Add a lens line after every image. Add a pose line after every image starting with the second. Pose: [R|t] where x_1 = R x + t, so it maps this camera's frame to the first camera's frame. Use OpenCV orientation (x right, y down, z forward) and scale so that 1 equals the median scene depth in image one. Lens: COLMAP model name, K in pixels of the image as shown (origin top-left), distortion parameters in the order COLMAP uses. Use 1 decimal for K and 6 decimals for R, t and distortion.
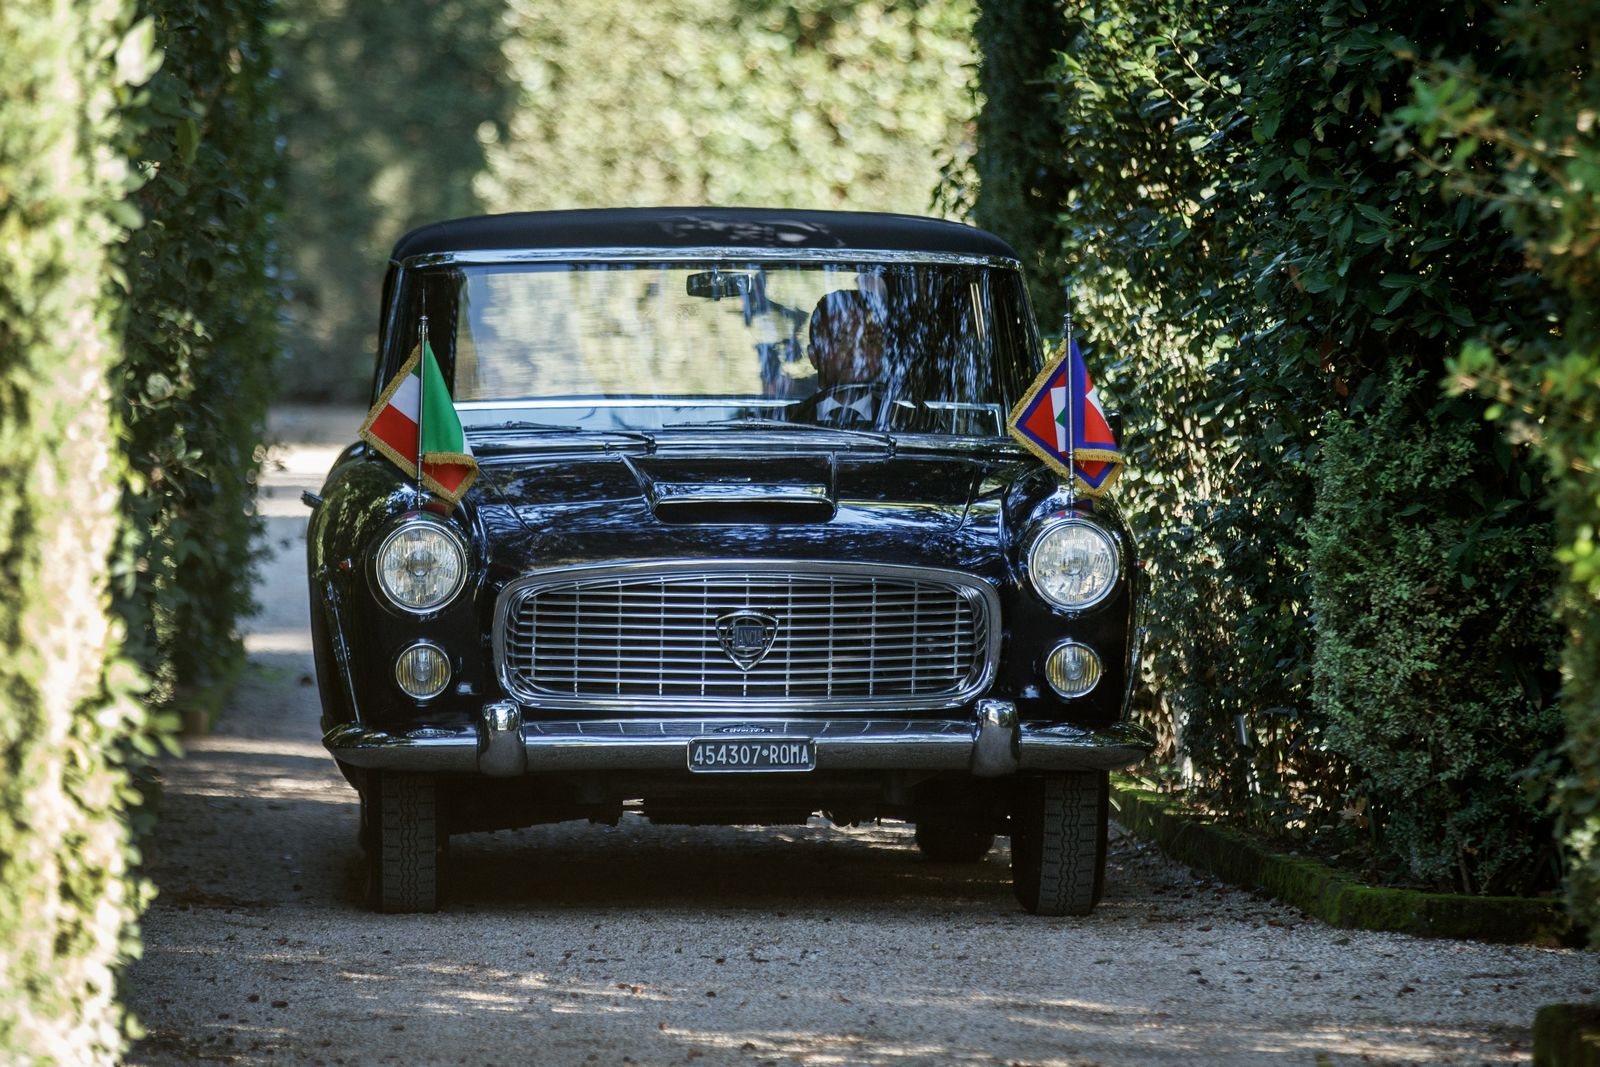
lens RADIAL K [[9040.5, 0, 800.0], [0, 9040.5, 533.5], [0, 0, 1]] dist [-0.086867, -1.470428]
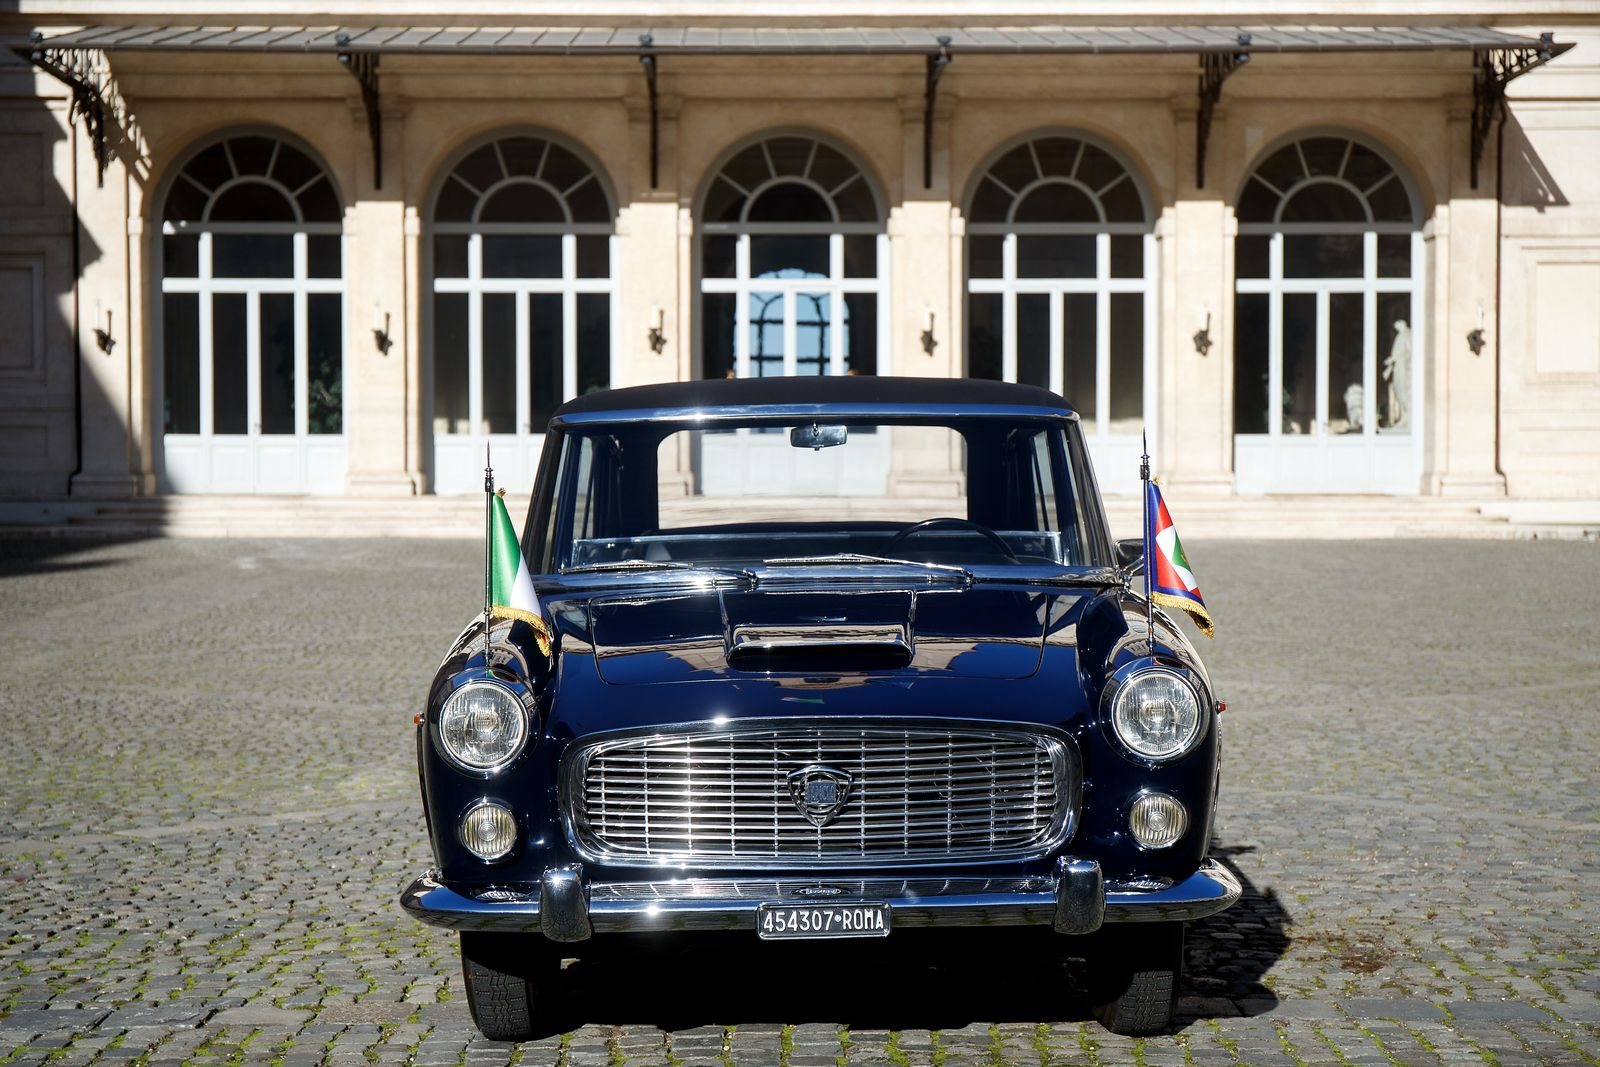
lens RADIAL K [[2970.1, 0, 790.3], [0, 2970.1, 567.0], [0, 0, 1]] dist [0.134351, -0.034130]
pose [[0.999217, -0.011773, -0.037770, 0.003390], [0.011992, 0.999913, 0.005564, -0.014542], [0.037701, -0.006012, 0.999271, 0.686846]]
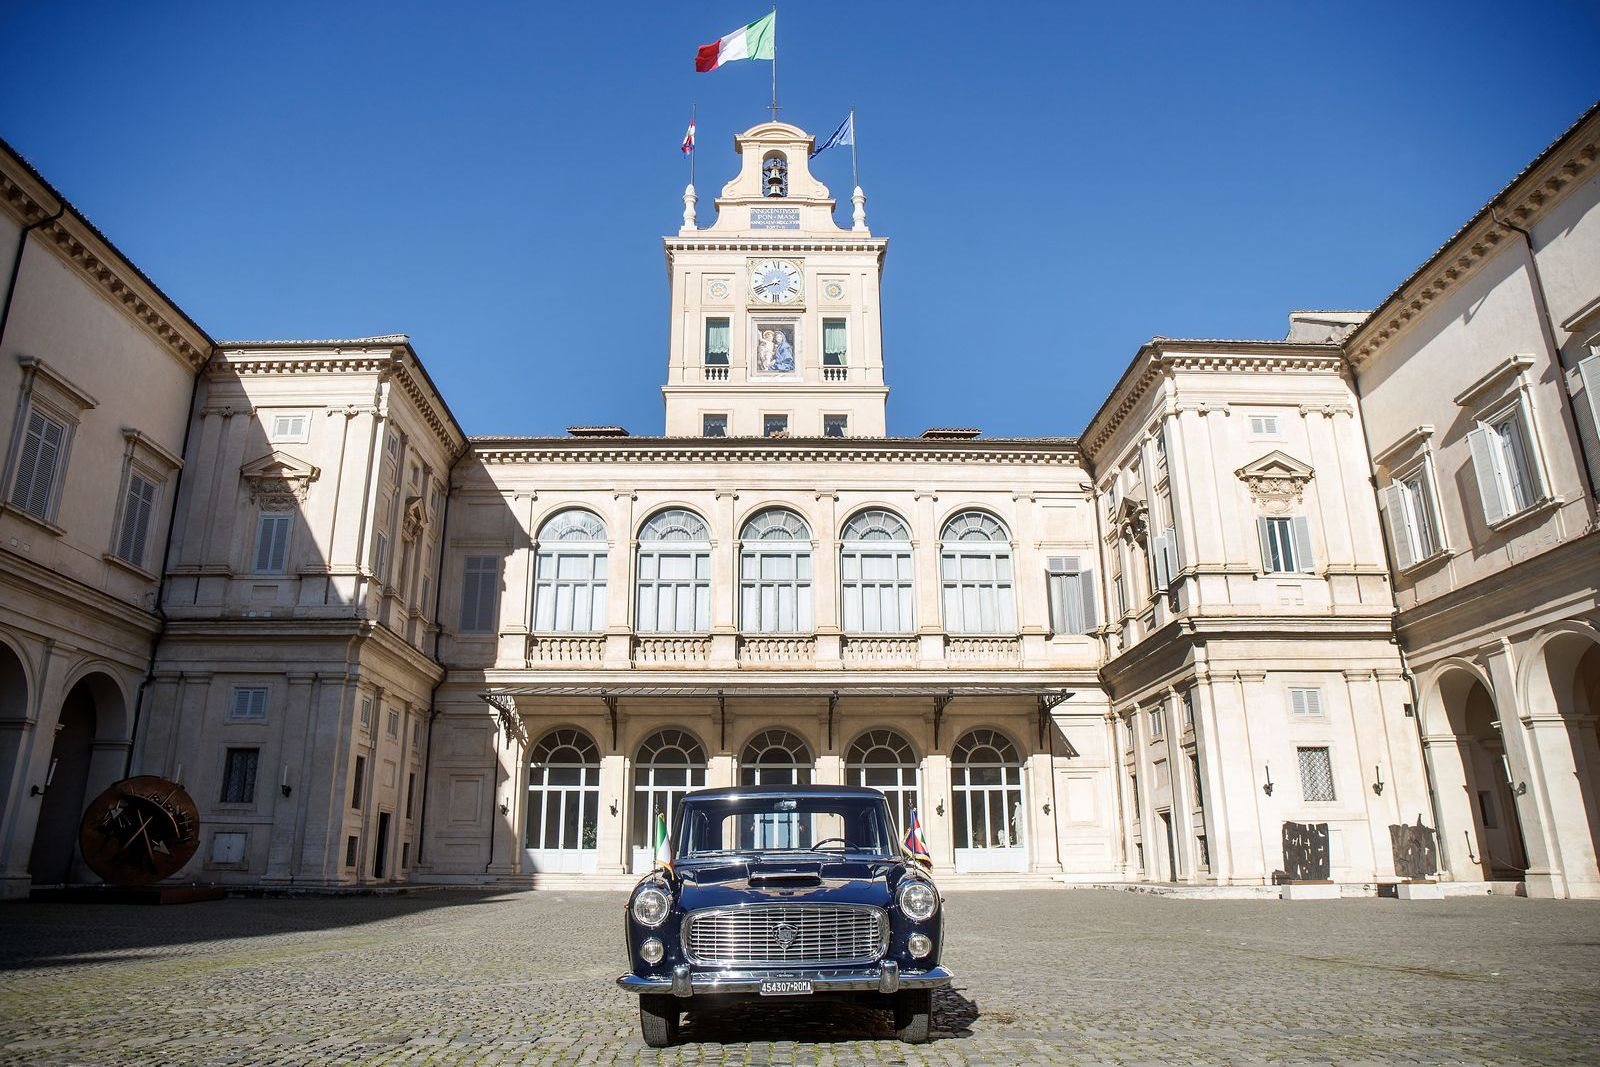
lens RADIAL K [[1171.6, 0, 792.8], [0, 1171.6, 509.7], [0, 0, 1]] dist [-0.103049, 0.122446]
pose [[0.999556, -0.023680, -0.018073, 0.004749], [0.016408, 0.944028, -0.329456, 0.006289], [0.024862, 0.329014, 0.943998, 0.674108]]
